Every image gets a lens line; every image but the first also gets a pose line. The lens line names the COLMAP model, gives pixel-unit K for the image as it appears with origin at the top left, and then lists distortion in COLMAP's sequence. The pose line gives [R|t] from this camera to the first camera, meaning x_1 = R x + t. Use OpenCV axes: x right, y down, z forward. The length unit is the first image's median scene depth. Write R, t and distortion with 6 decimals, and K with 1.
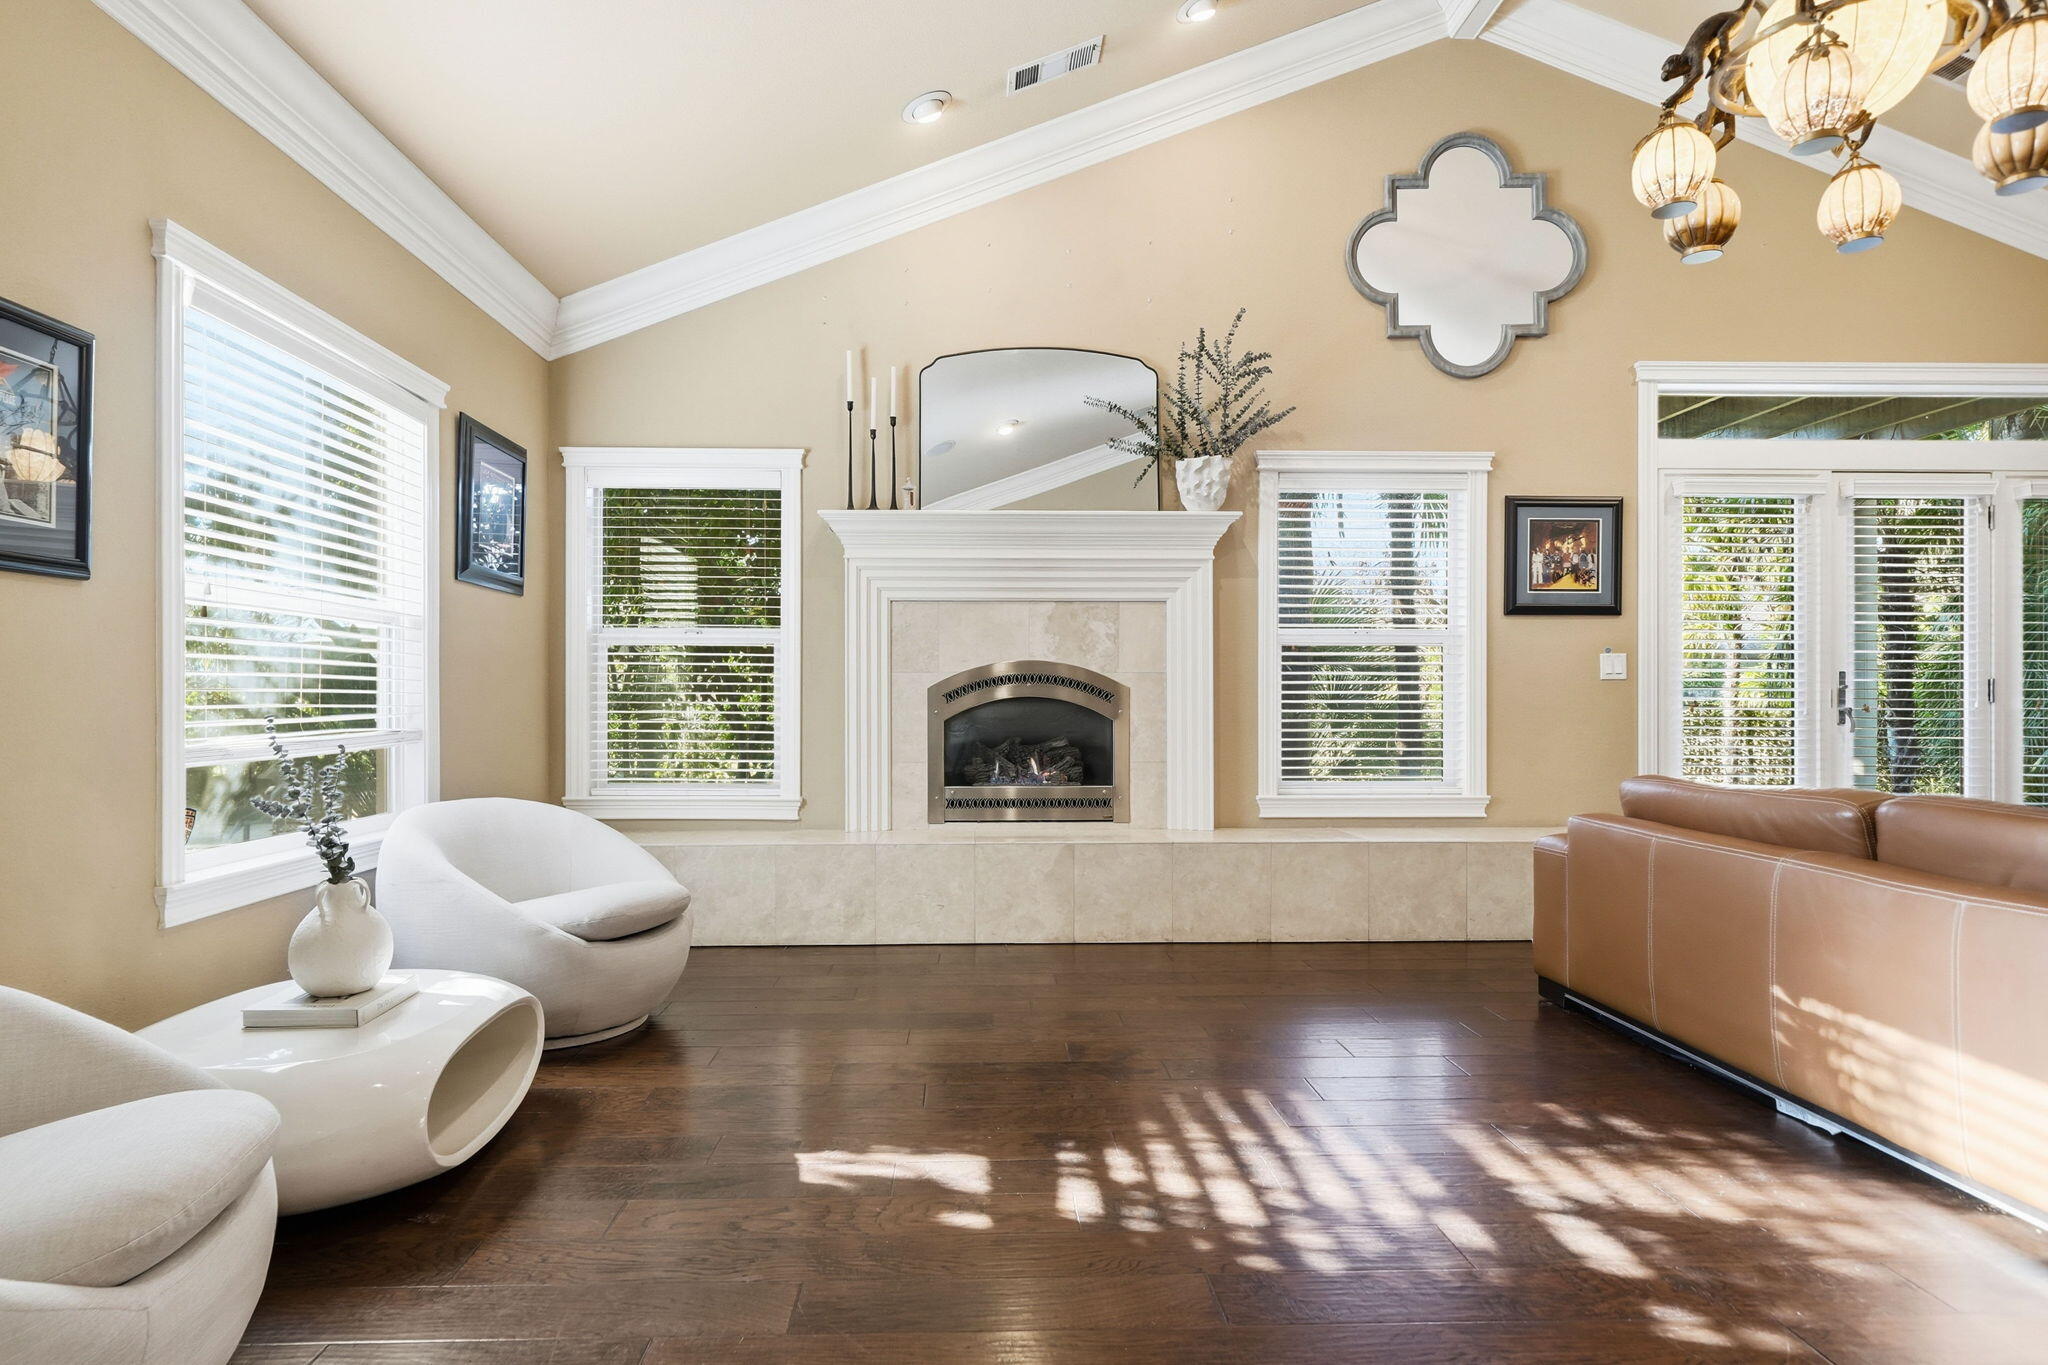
lens RADIAL K [[1195.3, 0, 1016.5], [0, 1195.3, 691.5], [0, 0, 1]] dist [0.000054, 0.000192]
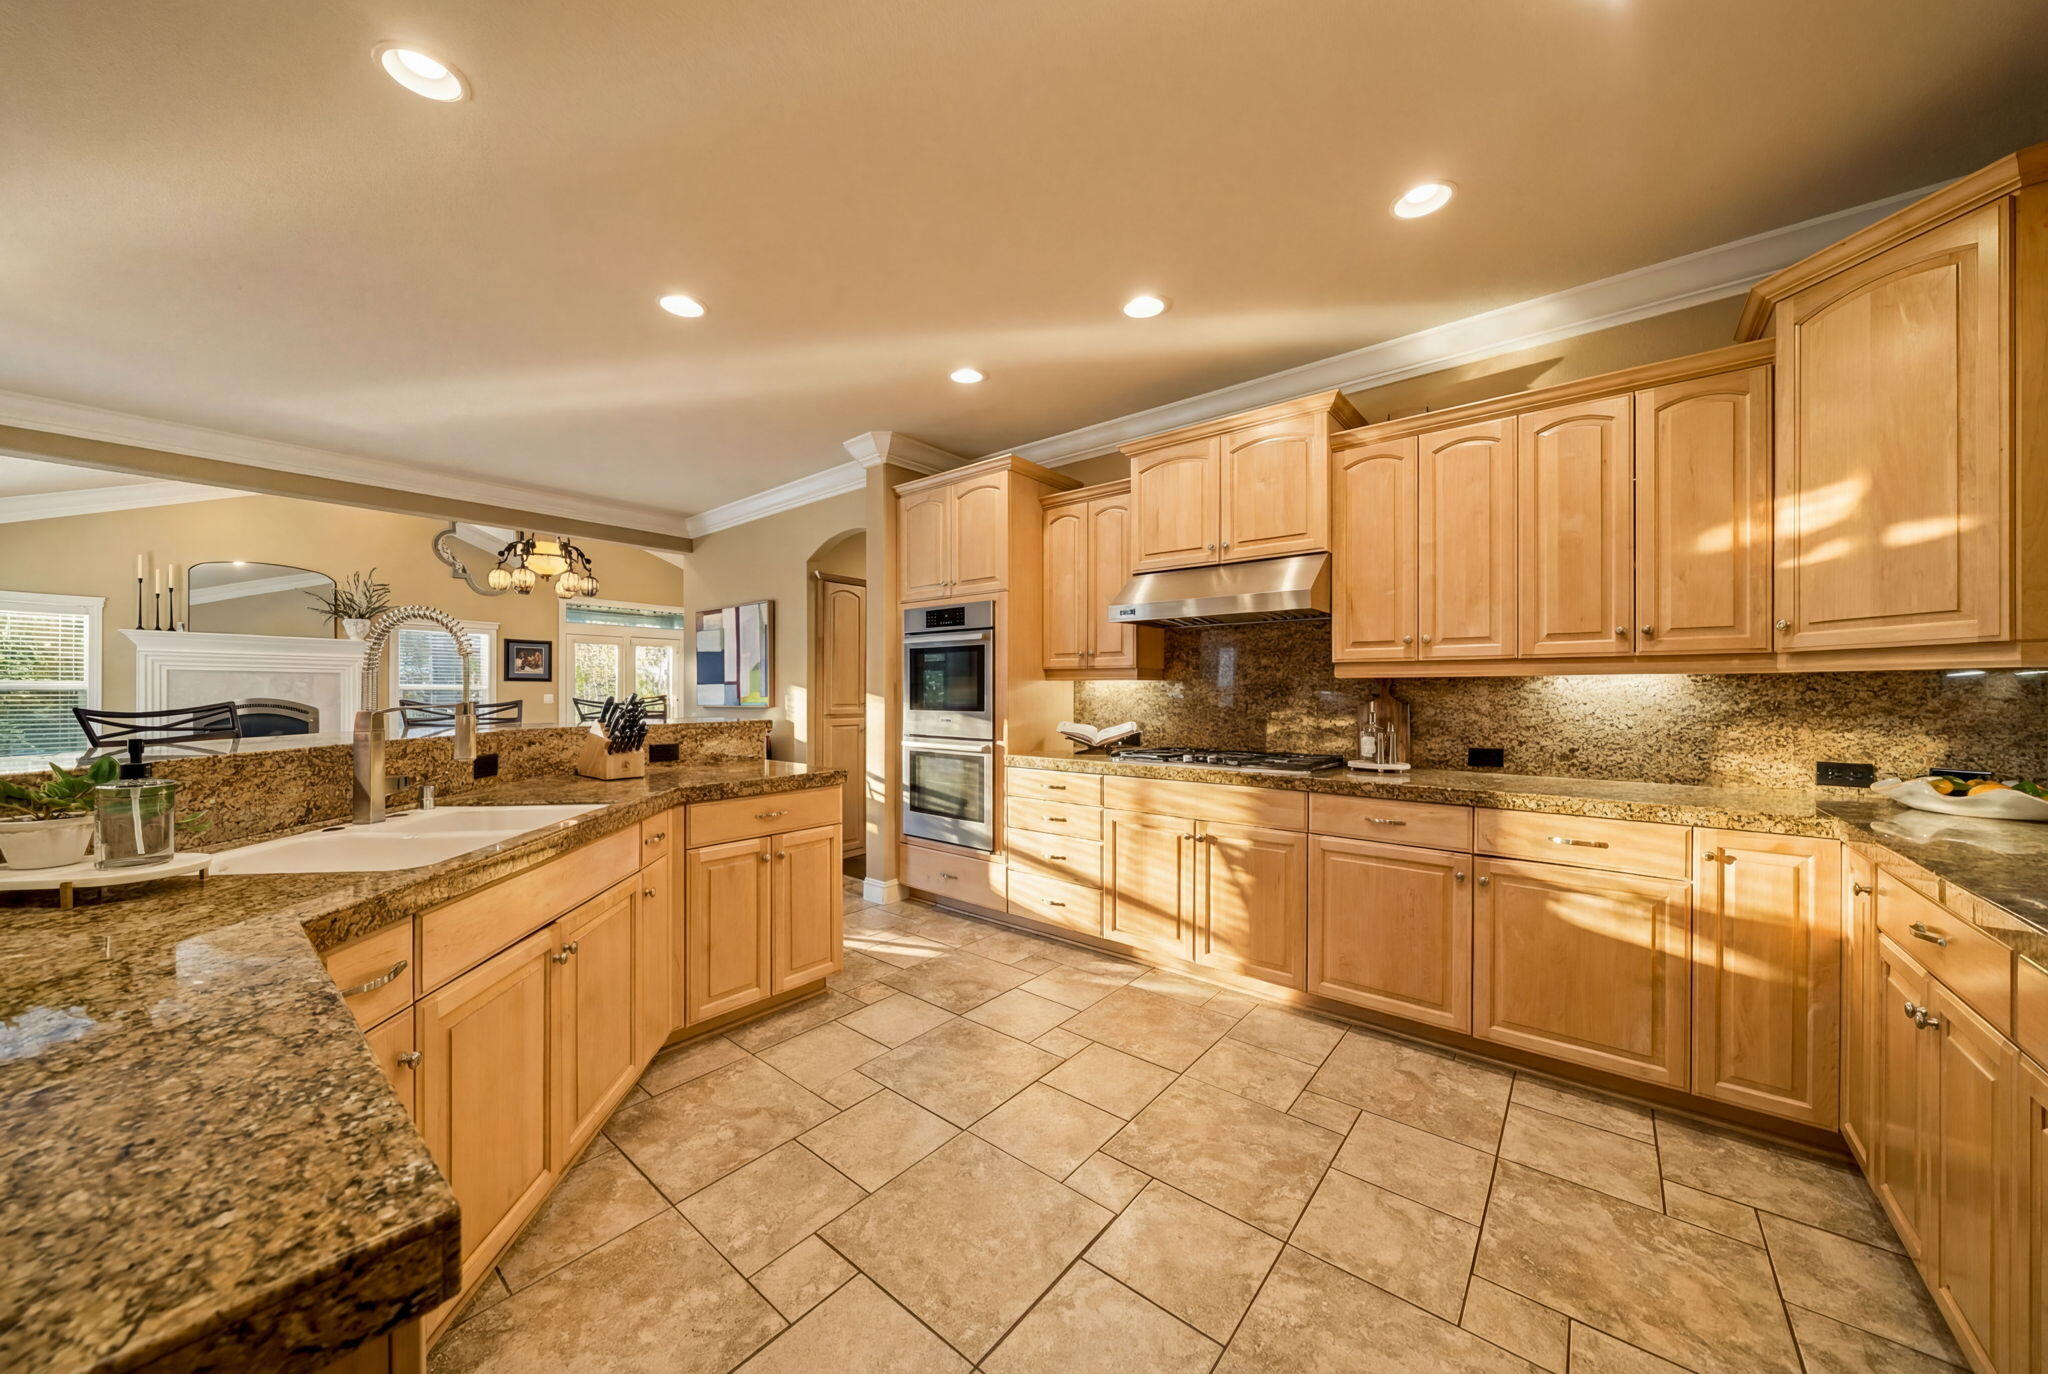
lens RADIAL K [[712.2, 0, 1014.5], [0, 712.2, 685.8], [0, 0, 1]] dist [-0.011377, -0.000107]
pose [[0.668224, 0.007579, 0.743922, -0.023189], [-0.006302, 0.999970, -0.004527, -0.054534], [-0.743934, -0.001663, 0.668251, -1.026467]]
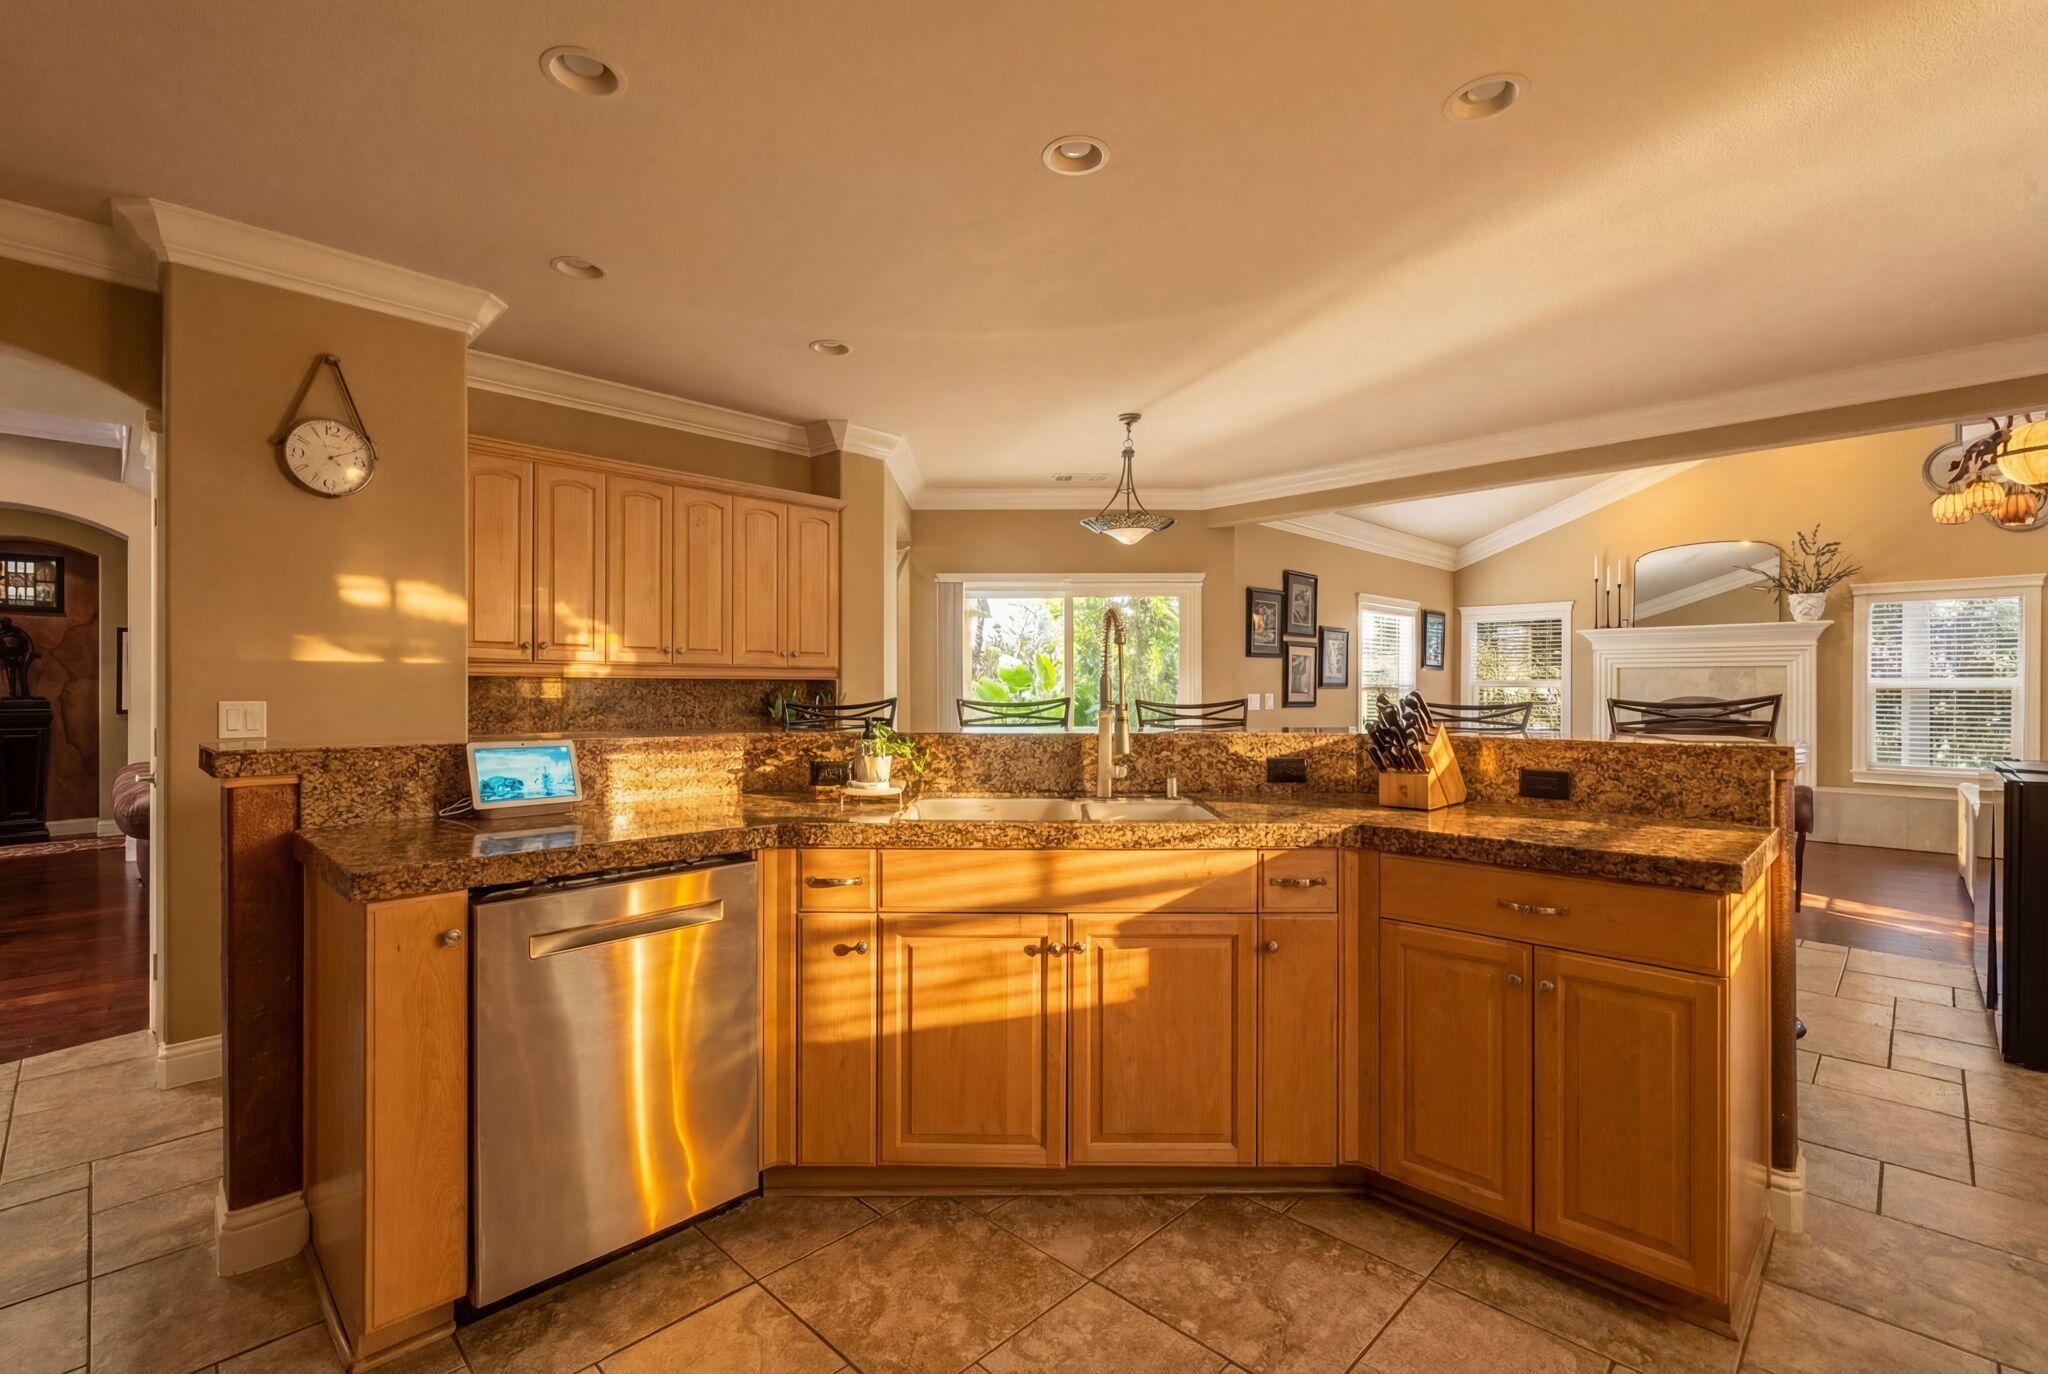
lens RADIAL K [[893.8, 0, 1012.1], [0, 893.8, 688.8], [0, 0, 1]] dist [0.023496, 0.000315]
pose [[0.681807, 0.001669, -0.731530, 0.354860], [0.005708, 0.999955, 0.007601, -0.057361], [0.731509, -0.009357, 0.681767, -0.964031]]
